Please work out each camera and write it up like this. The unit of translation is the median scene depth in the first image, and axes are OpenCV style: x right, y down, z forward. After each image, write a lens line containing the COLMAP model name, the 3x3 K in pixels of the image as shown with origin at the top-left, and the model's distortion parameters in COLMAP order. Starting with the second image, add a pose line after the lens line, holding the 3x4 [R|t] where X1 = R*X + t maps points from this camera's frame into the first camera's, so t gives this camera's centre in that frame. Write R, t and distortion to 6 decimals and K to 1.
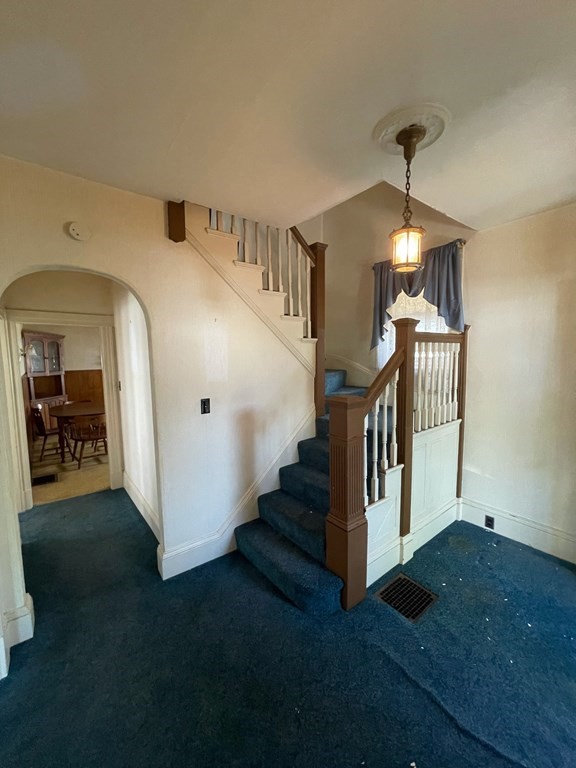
lens RADIAL K [[312.0, 0, 290.7], [0, 312.0, 379.8], [0, 0, 1]] dist [-0.001465, 0.001827]
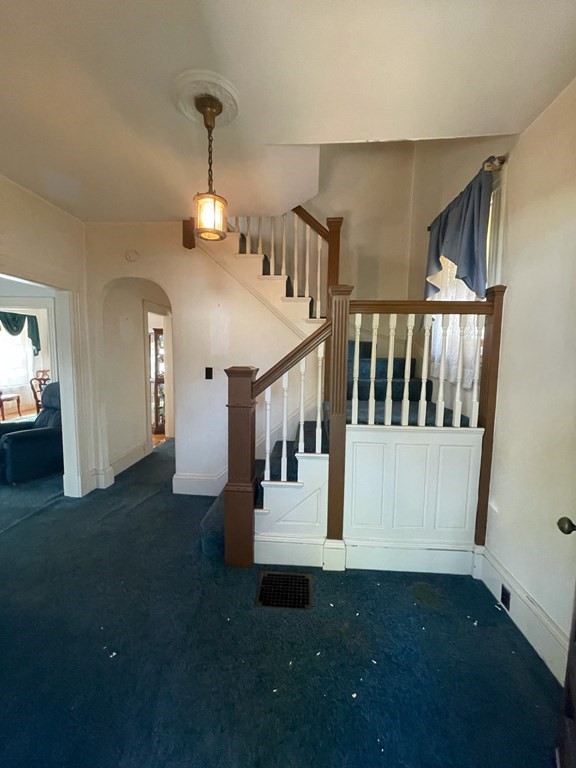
lens RADIAL K [[312.0, 0, 290.3], [0, 312.0, 381.2], [0, 0, 1]] dist [-0.001465, 0.001827]
pose [[0.737644, 0.082564, -0.670123, 0.809099], [-0.083641, 0.996025, 0.030649, 0.048278], [0.669989, 0.033442, 0.741617, 0.265341]]
